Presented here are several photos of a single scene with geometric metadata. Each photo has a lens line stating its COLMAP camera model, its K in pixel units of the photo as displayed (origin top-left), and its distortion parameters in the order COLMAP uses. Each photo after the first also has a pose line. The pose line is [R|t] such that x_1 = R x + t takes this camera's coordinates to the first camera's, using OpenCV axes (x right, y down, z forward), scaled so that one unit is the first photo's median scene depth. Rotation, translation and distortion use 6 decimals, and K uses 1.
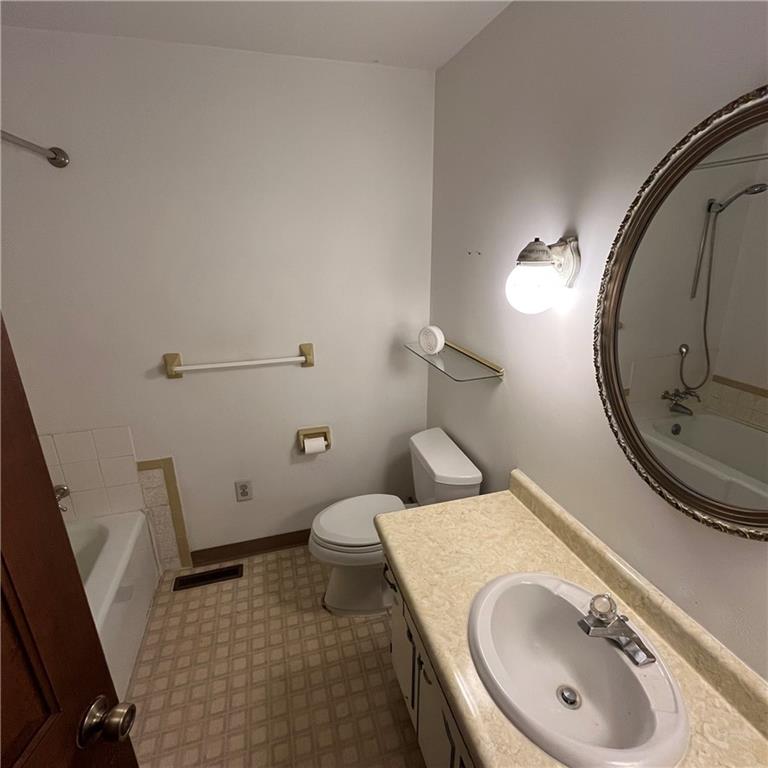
lens RADIAL K [[412.8, 0, 382.7], [0, 412.8, 380.7], [0, 0, 1]] dist [0.000822, -0.002288]
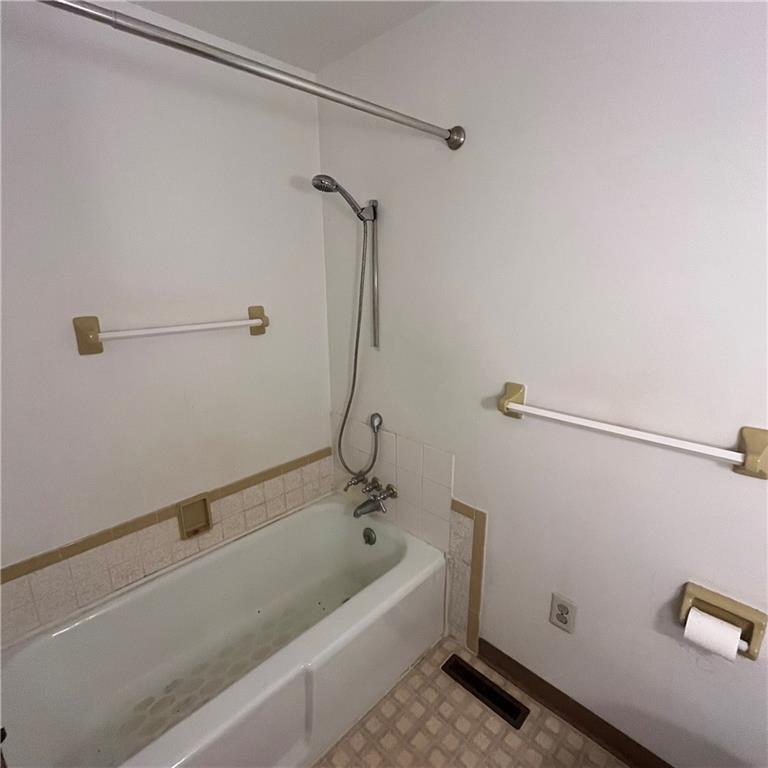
lens RADIAL K [[412.8, 0, 382.7], [0, 412.8, 380.7], [0, 0, 1]] dist [0.000822, -0.002288]
pose [[0.485213, 0.221269, -0.845937, -0.009013], [-0.278474, 0.956182, 0.090379, -0.064902], [0.828867, 0.191718, 0.525569, 0.381930]]
